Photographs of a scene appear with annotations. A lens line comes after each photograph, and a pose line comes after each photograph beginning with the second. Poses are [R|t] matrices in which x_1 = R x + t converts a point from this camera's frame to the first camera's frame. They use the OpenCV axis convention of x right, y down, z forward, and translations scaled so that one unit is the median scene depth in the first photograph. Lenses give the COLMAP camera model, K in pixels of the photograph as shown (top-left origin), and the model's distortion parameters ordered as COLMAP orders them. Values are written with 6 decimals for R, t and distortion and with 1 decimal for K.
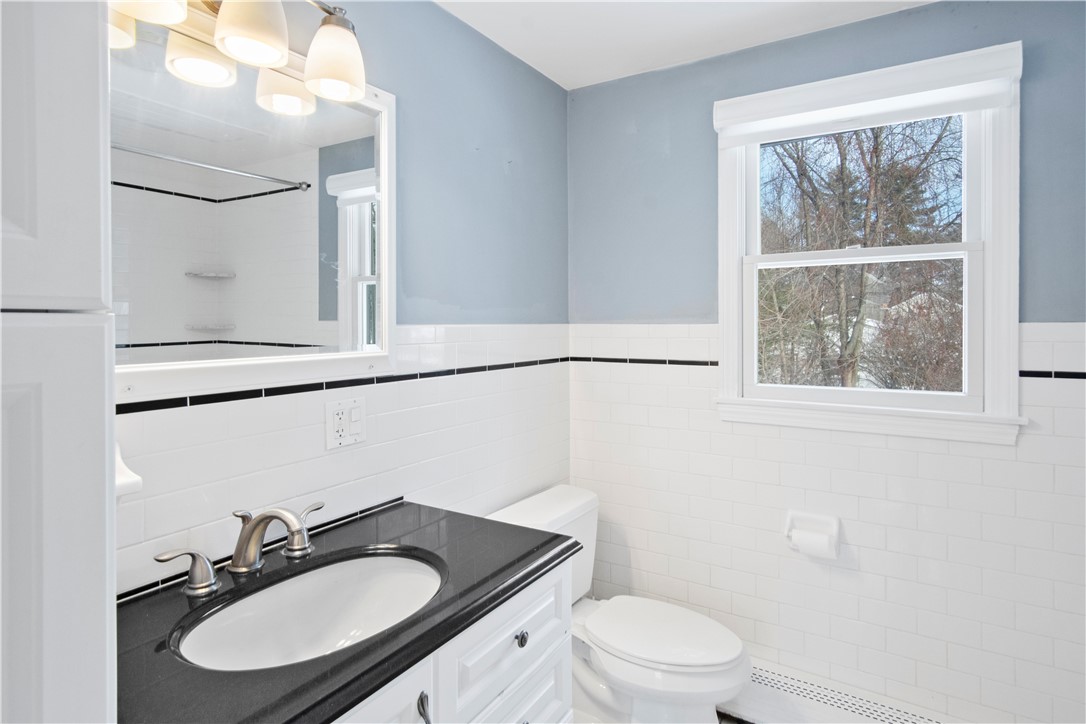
lens RADIAL K [[608.8, 0, 545.7], [0, 608.8, 319.8], [0, 0, 1]] dist [0.001761, 0.000912]
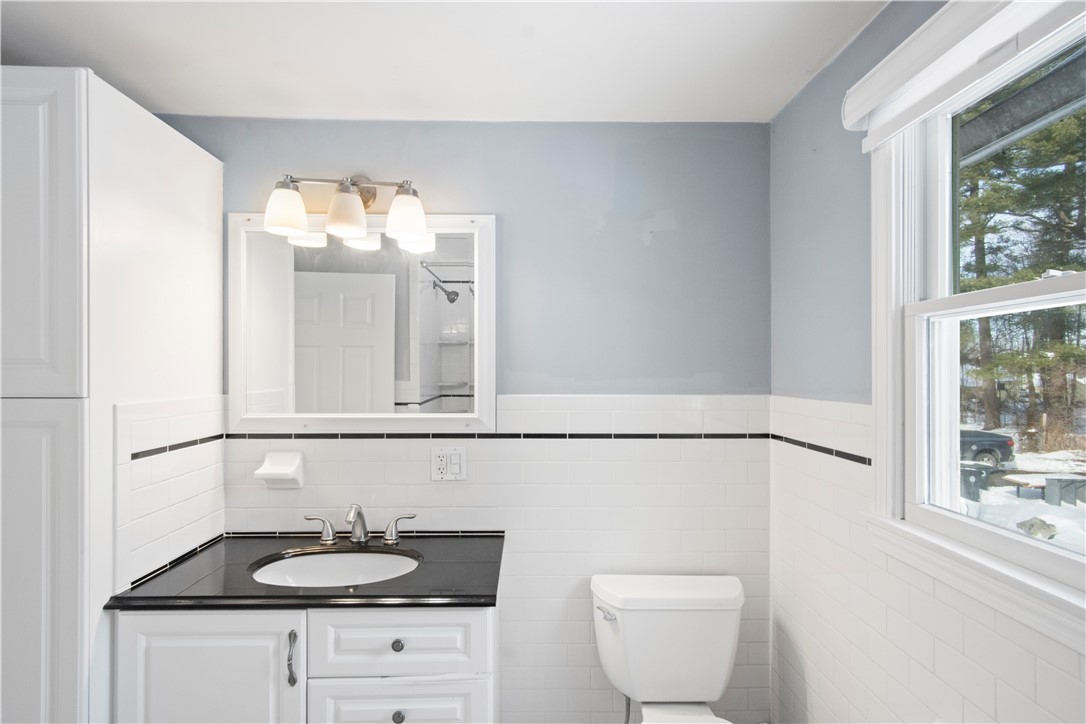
lens RADIAL K [[599.4, 0, 546.0], [0, 599.4, 359.6], [0, 0, 1]] dist [-0.007545, 0.002757]
pose [[0.524444, -0.011035, -0.851374, 0.873958], [0.000083, 0.999917, -0.012910, -0.047755], [0.851445, 0.006700, 0.524401, 0.425858]]
